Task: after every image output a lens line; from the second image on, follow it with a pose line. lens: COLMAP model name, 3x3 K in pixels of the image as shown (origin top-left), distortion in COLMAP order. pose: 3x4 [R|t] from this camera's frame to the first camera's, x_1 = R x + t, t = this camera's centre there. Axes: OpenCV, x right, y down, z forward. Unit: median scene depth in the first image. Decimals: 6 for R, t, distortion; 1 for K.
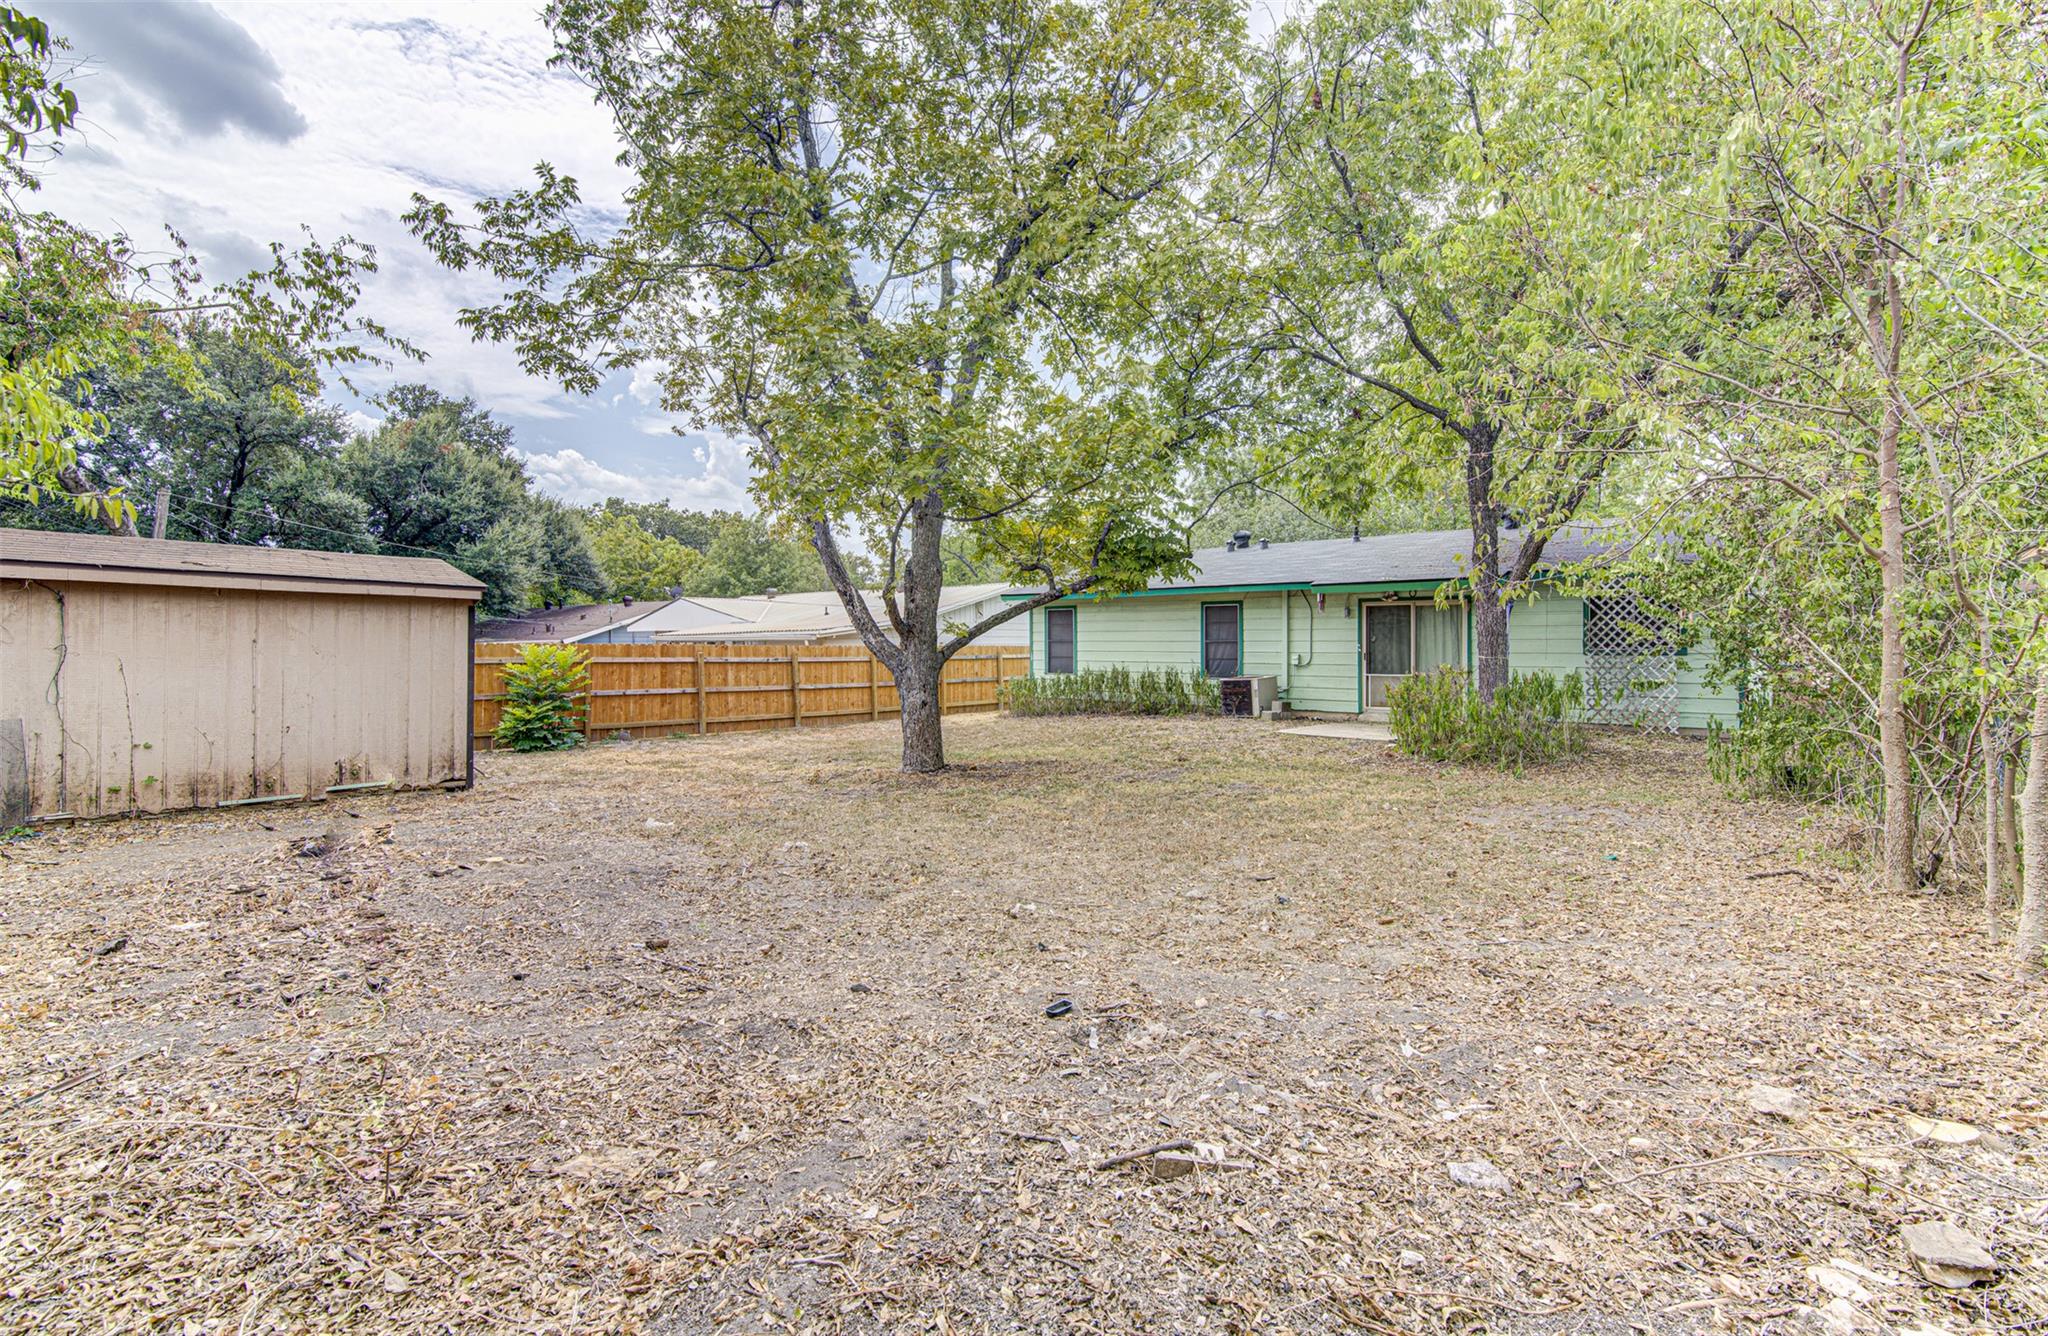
lens RADIAL K [[940.6, 0, 1024.0], [0, 940.6, 668.0], [0, 0, 1]] dist [-0.000404, -0.000007]
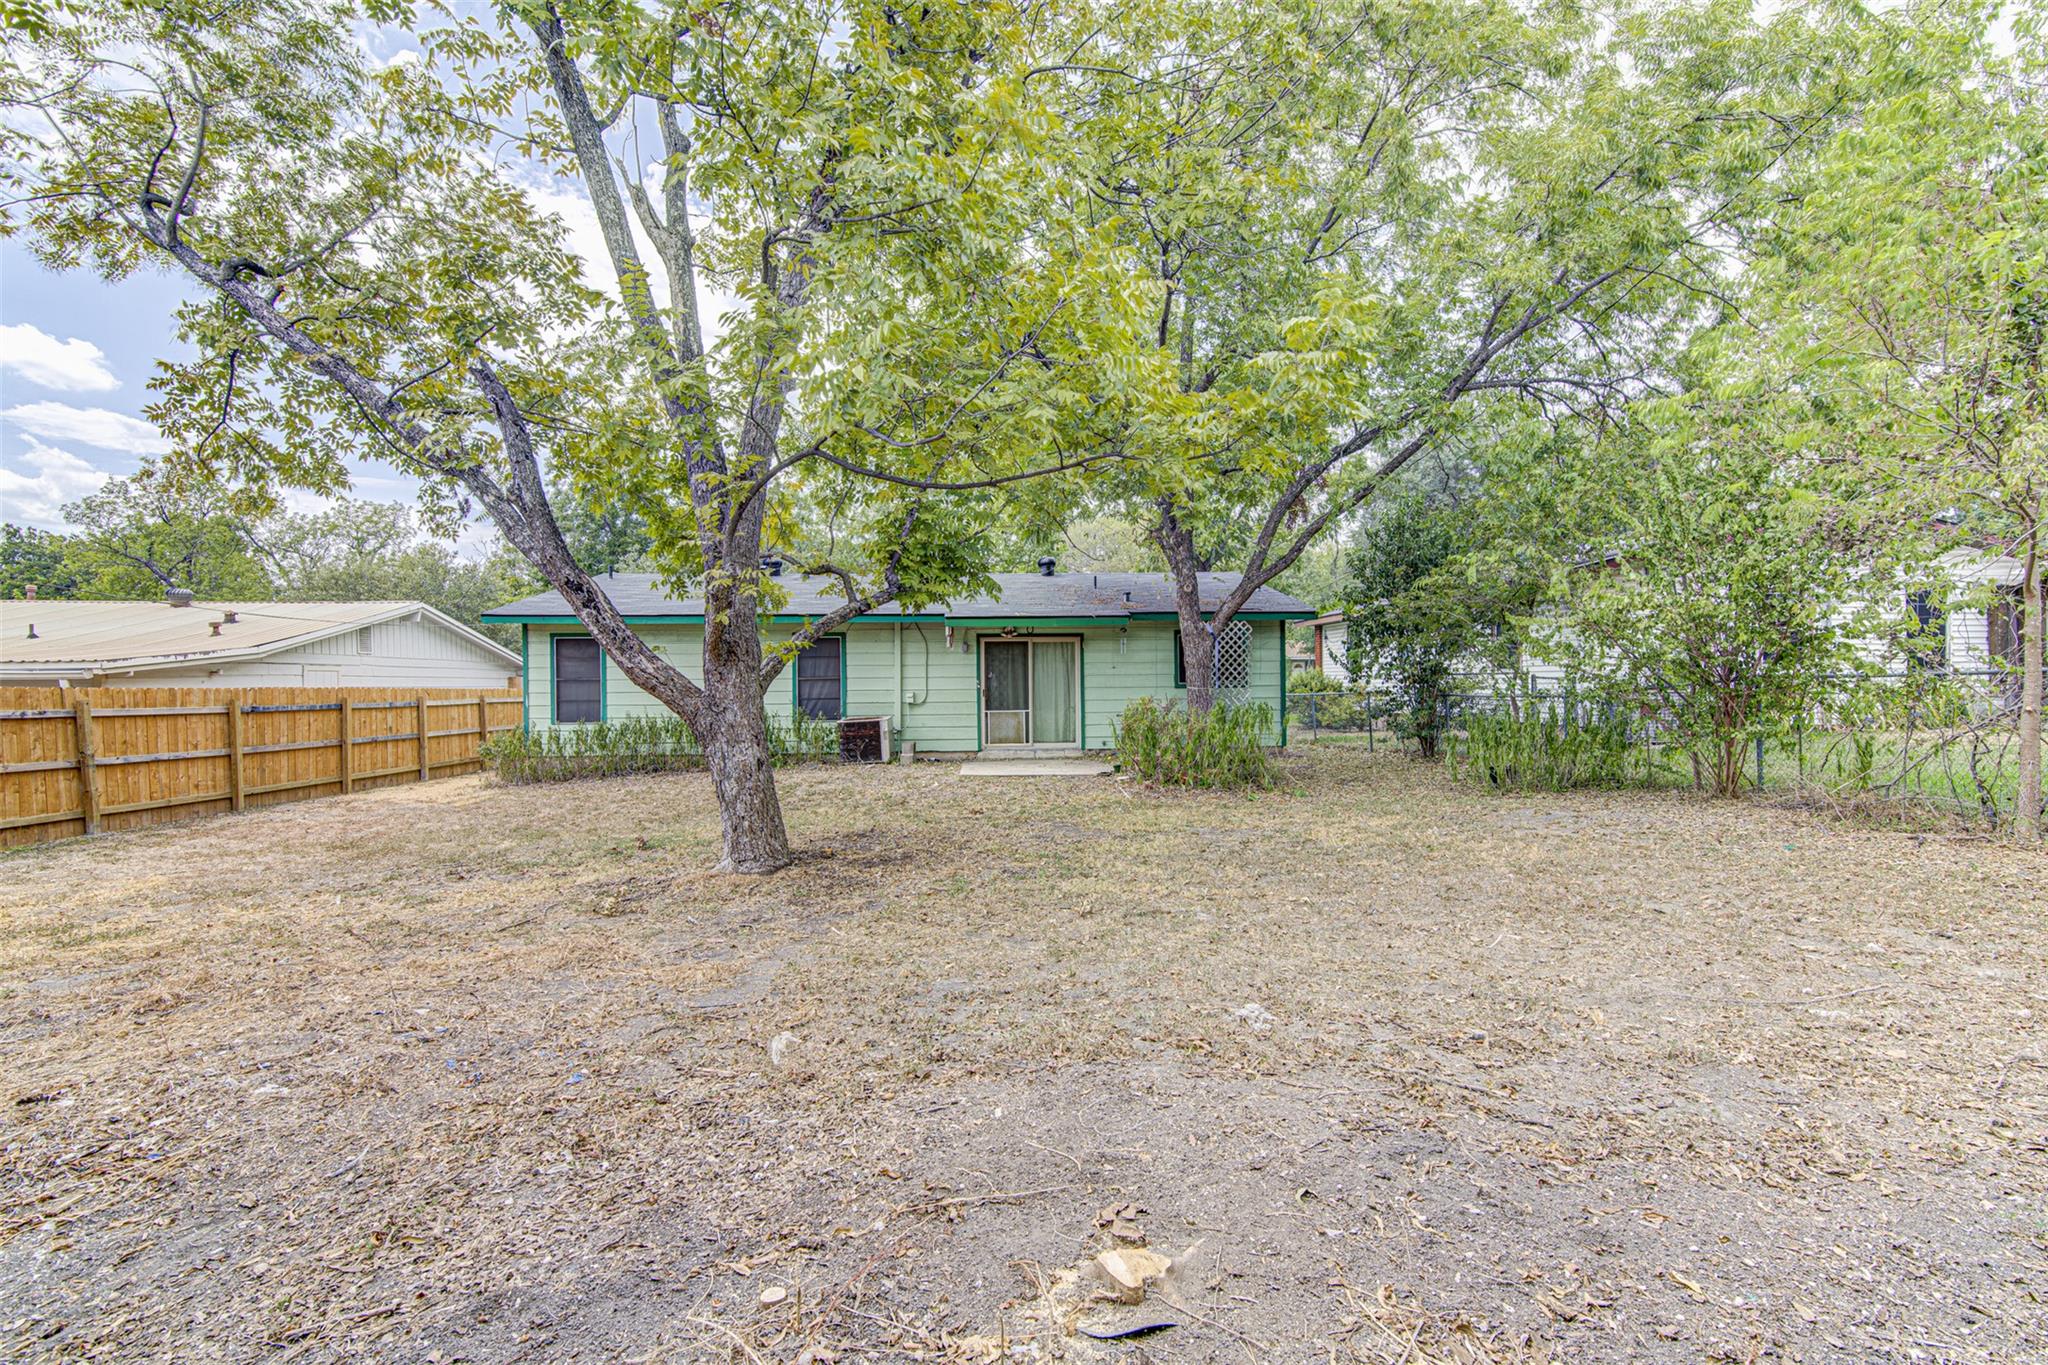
lens RADIAL K [[948.9, 0, 1024.0], [0, 948.9, 682.5], [0, 0, 1]] dist [0.001998, 0.000418]
pose [[0.722389, -0.003540, 0.691478, -0.265505], [0.025784, 0.999429, -0.021819, -0.000461], [-0.691006, 0.033591, 0.722068, 0.235600]]
